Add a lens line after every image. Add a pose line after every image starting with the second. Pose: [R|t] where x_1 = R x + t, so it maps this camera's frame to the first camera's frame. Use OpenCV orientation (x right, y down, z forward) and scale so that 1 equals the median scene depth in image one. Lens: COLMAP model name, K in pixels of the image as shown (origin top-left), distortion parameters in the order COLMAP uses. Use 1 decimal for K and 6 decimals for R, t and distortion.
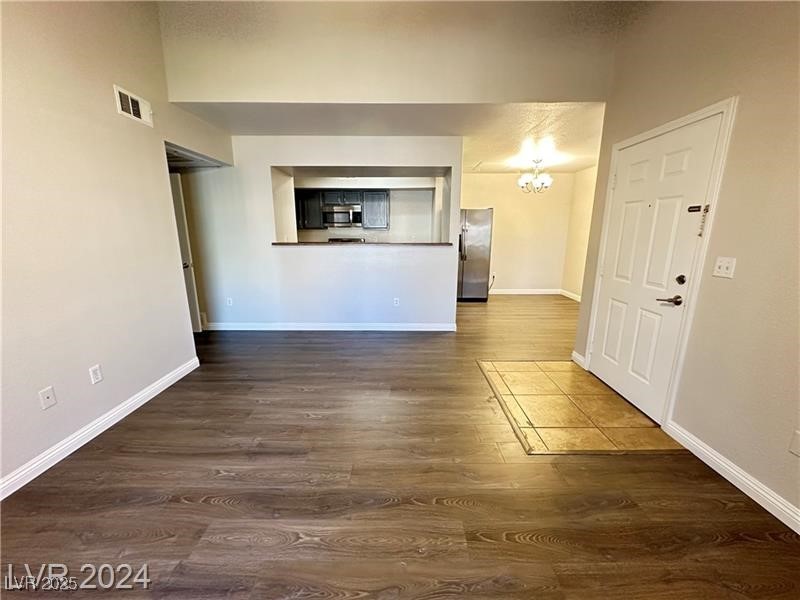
lens RADIAL K [[321.8, 0, 400.0], [0, 321.8, 300.0], [0, 0, 1]] dist [0.000673, 0.000072]
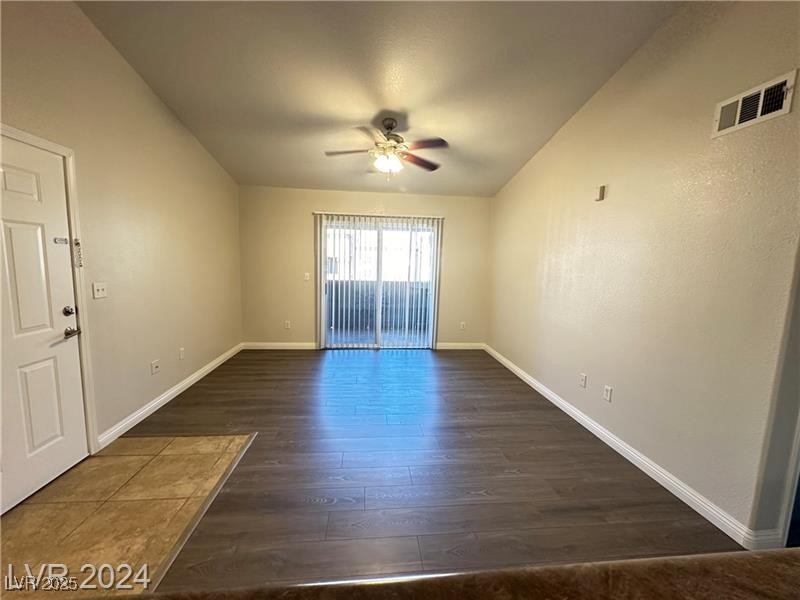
lens RADIAL K [[318.7, 0, 382.6], [0, 318.7, 298.6], [0, 0, 1]] dist [0.001176, 0.000088]
pose [[-0.997694, -0.022992, -0.063865, -0.015205], [-0.042740, 0.943734, 0.327931, -0.425531], [0.052732, 0.329904, -0.942540, 1.819561]]
